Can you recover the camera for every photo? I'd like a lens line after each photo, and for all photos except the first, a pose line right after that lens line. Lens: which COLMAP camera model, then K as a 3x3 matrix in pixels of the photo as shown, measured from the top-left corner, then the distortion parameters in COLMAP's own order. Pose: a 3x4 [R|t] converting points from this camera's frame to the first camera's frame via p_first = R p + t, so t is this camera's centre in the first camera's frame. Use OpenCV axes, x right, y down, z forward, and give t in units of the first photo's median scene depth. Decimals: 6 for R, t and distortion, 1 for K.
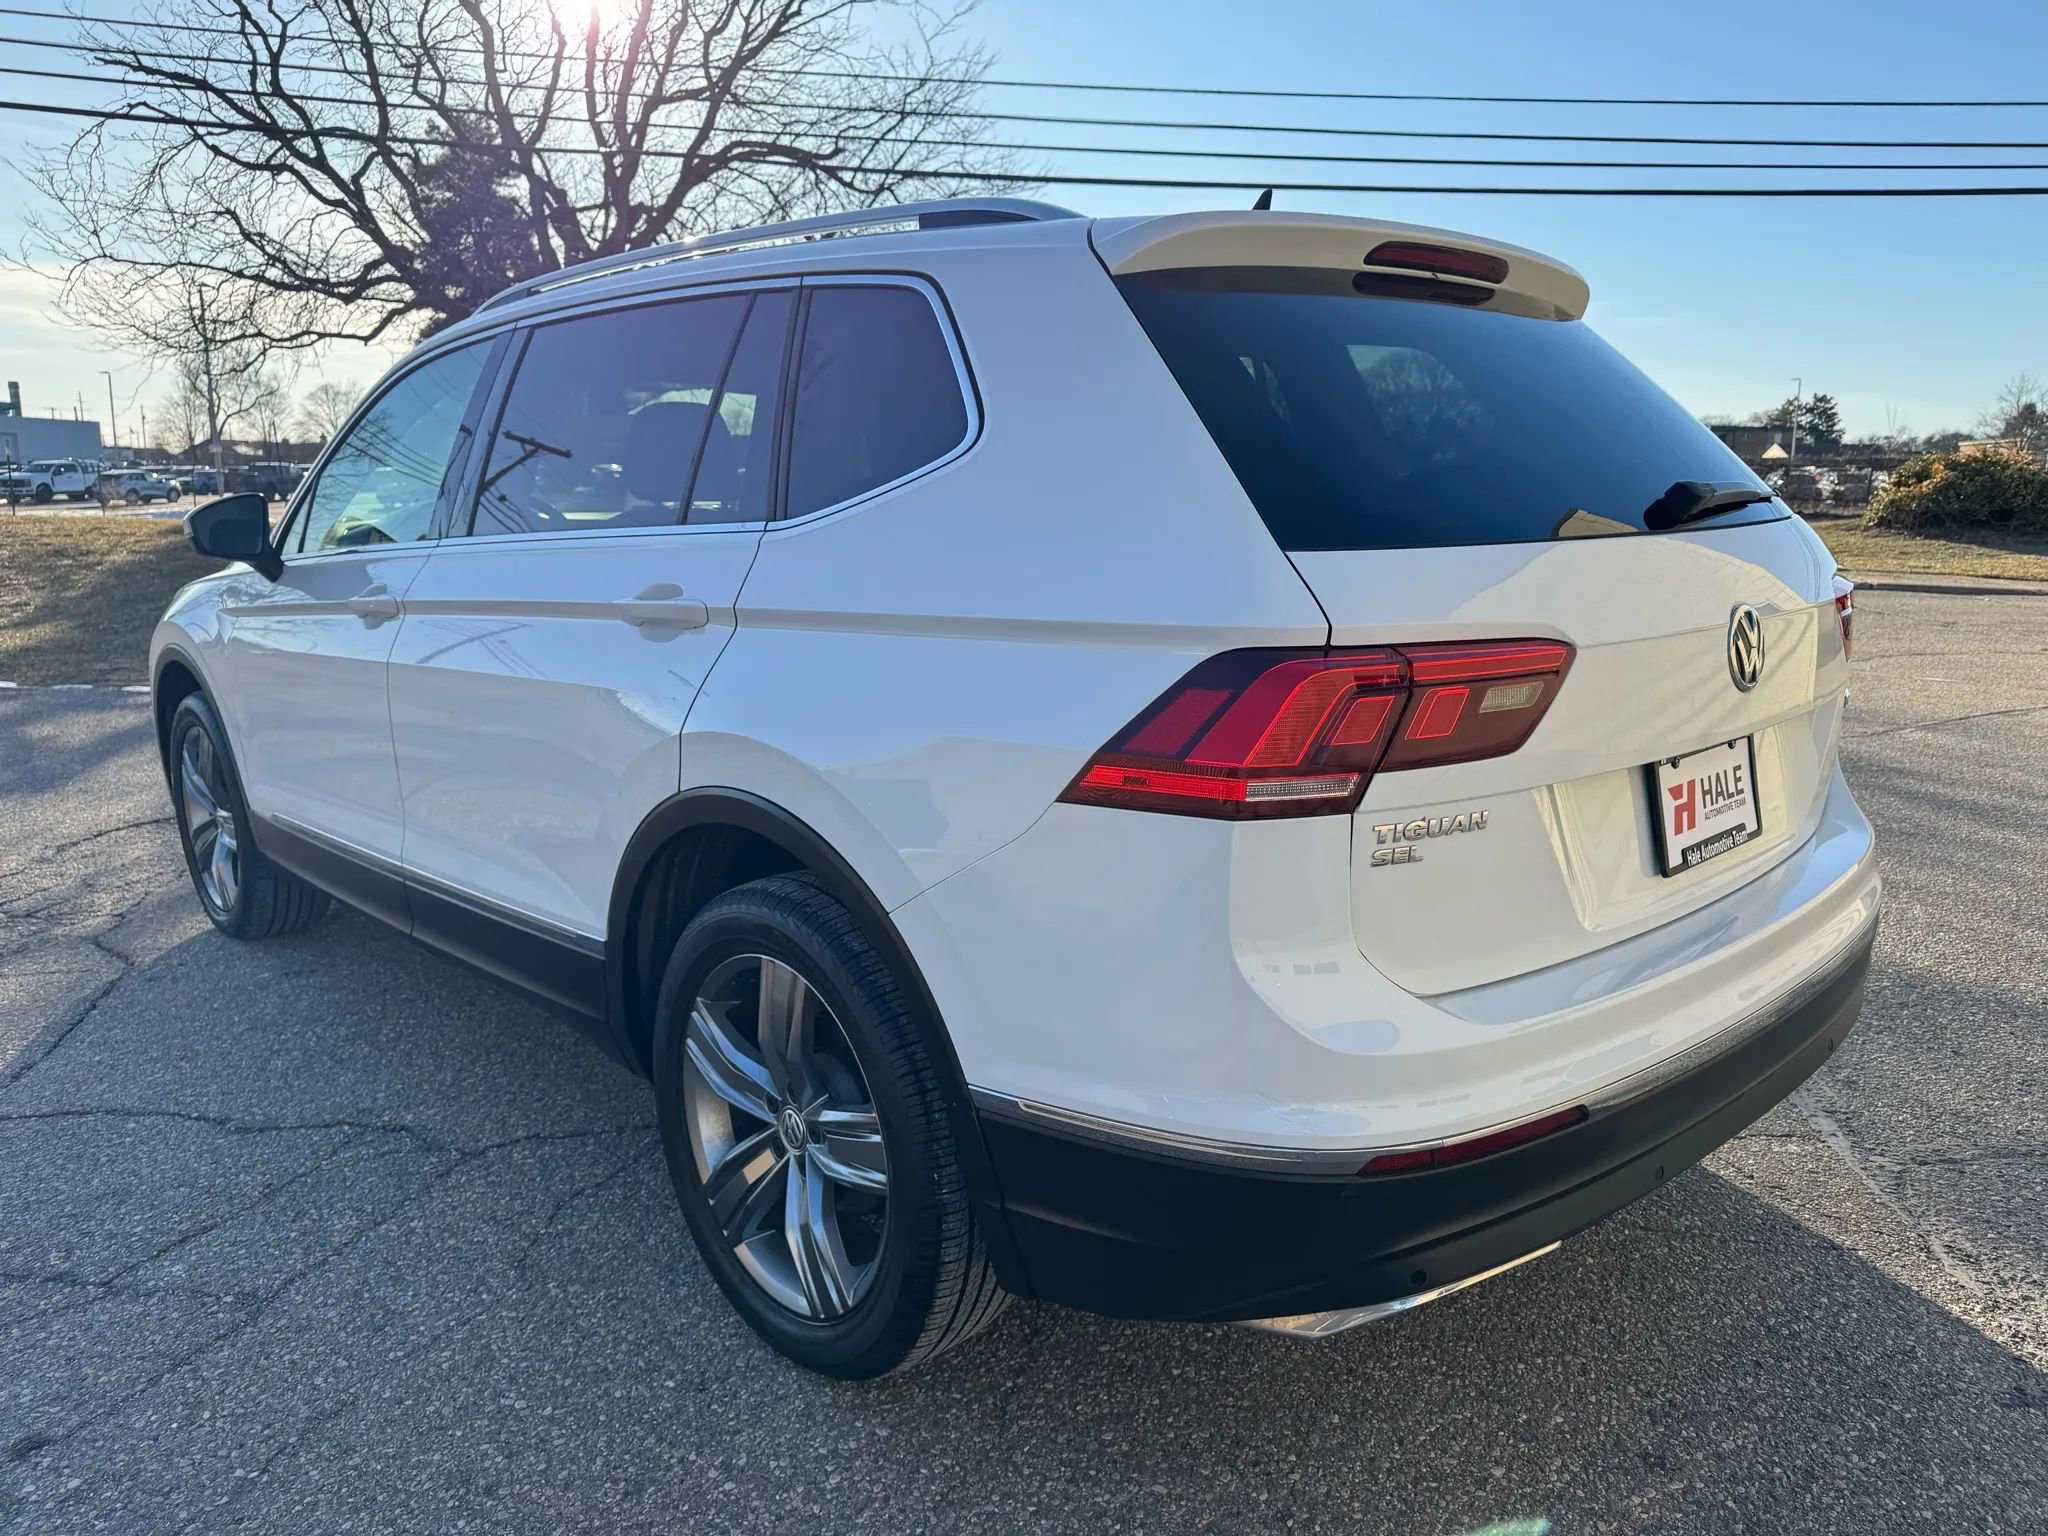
lens RADIAL K [[1464.0, 0, 1029.1], [0, 1464.0, 769.3], [0, 0, 1]] dist [0.008274, -0.010625]
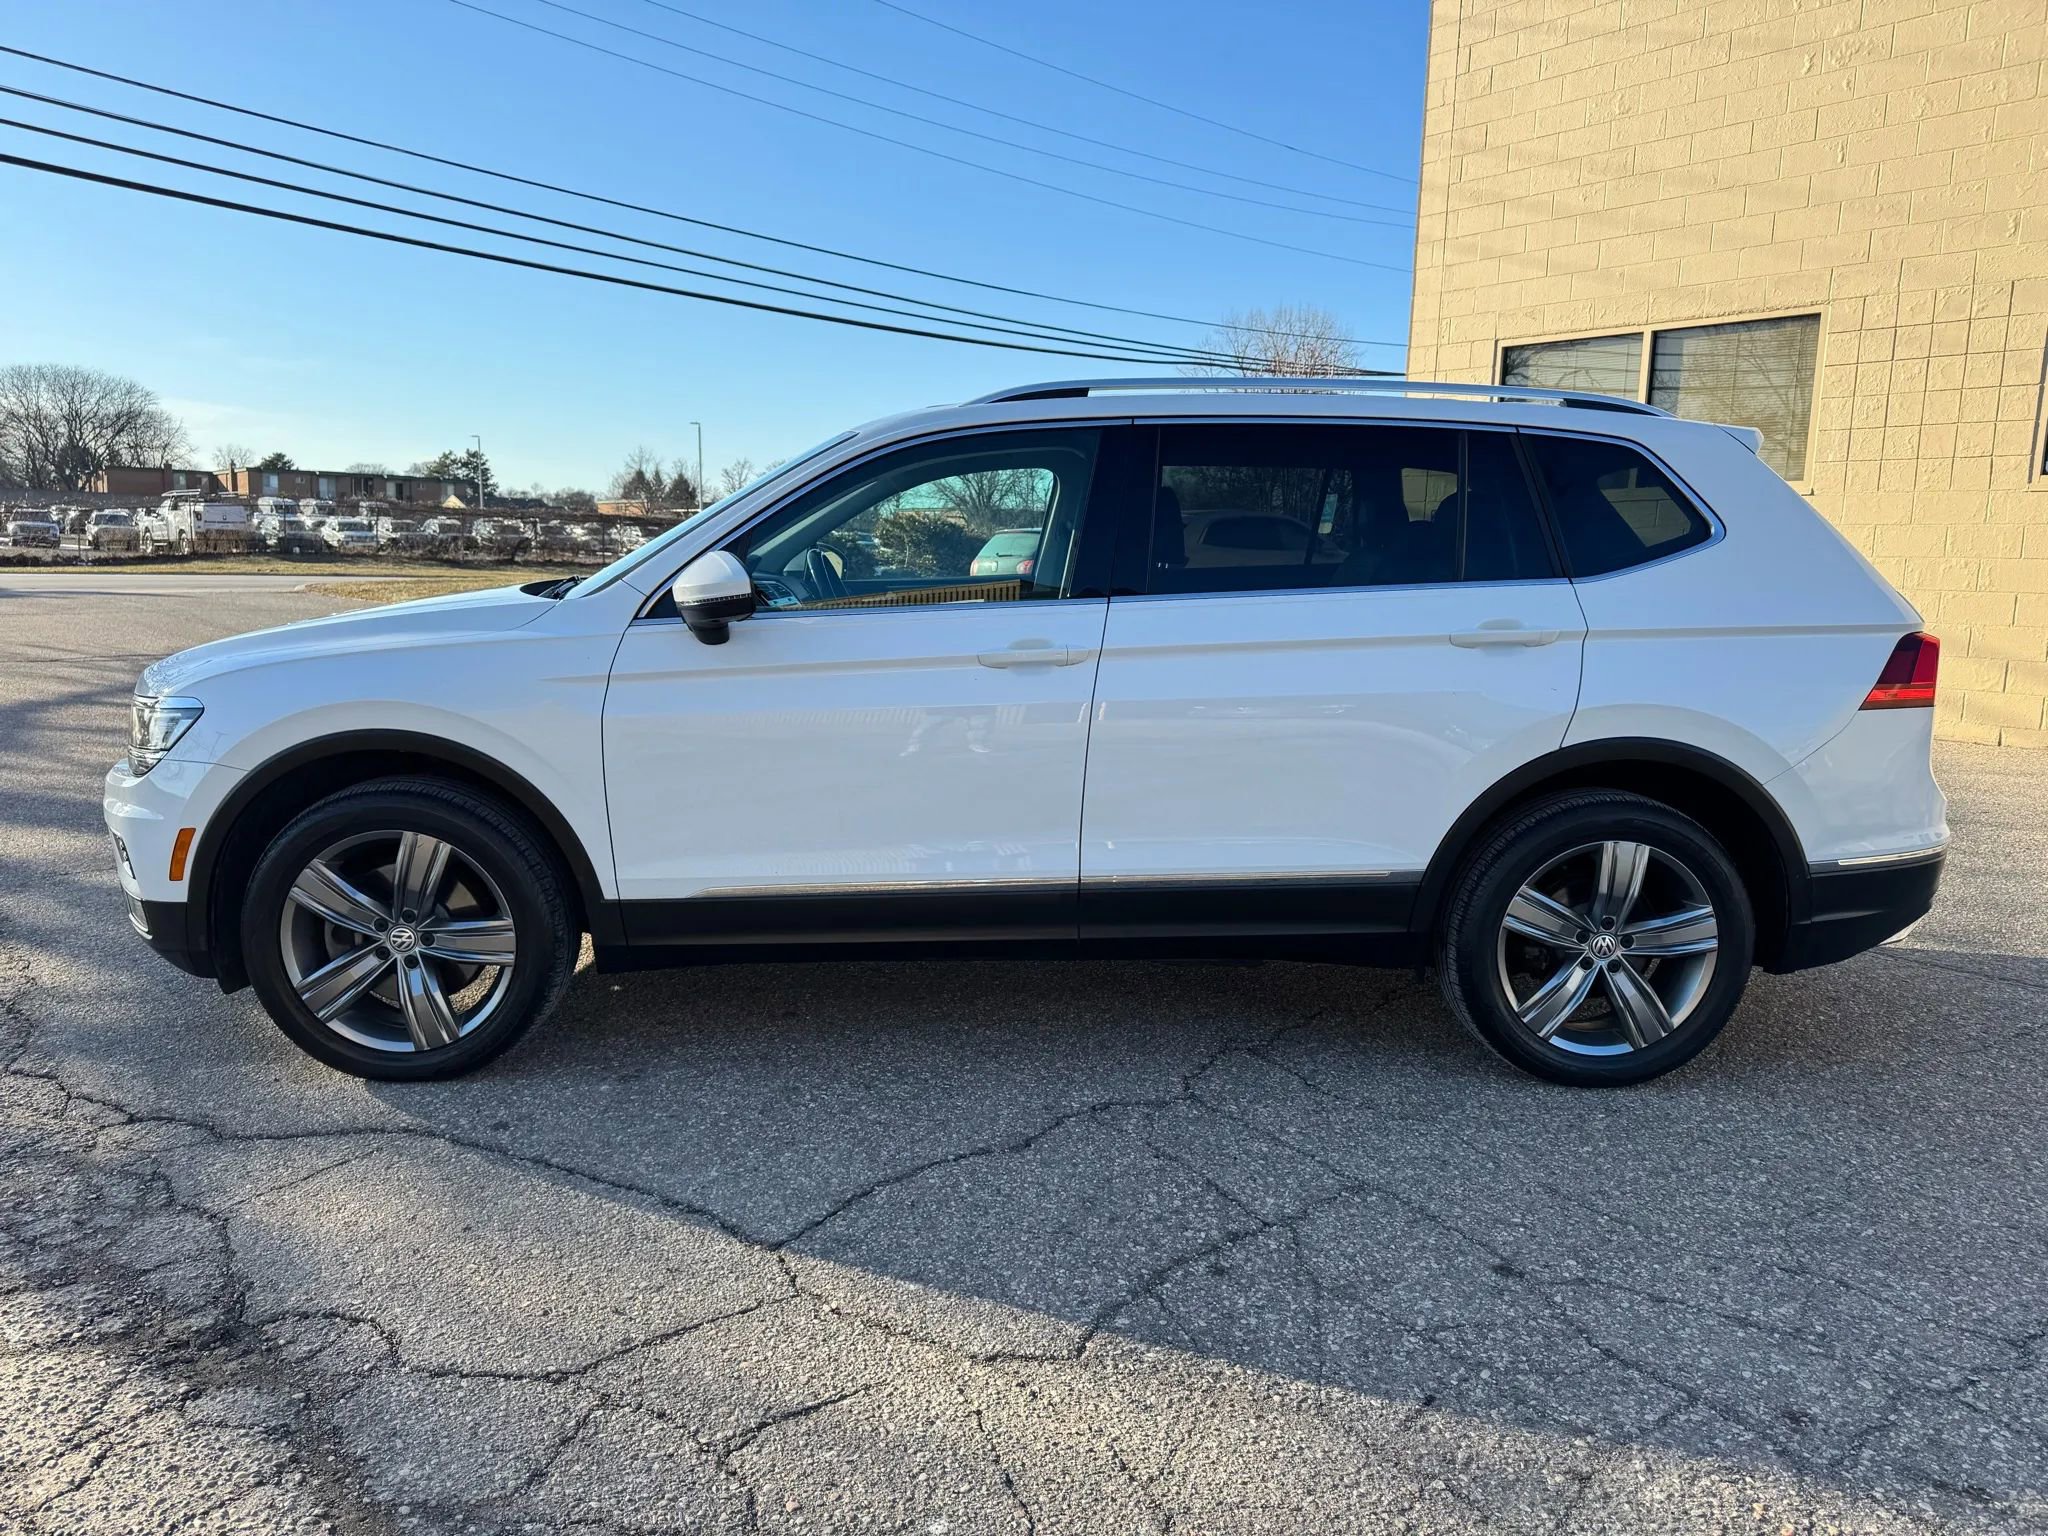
lens RADIAL K [[1438.9, 0, 1009.8], [0, 1438.9, 767.6], [0, 0, 1]] dist [0.085983, -0.101683]
pose [[0.657883, -0.101819, 0.746205, -0.216720], [0.124422, 0.991898, 0.025648, -0.009424], [-0.742771, 0.075971, 0.665222, 0.047478]]
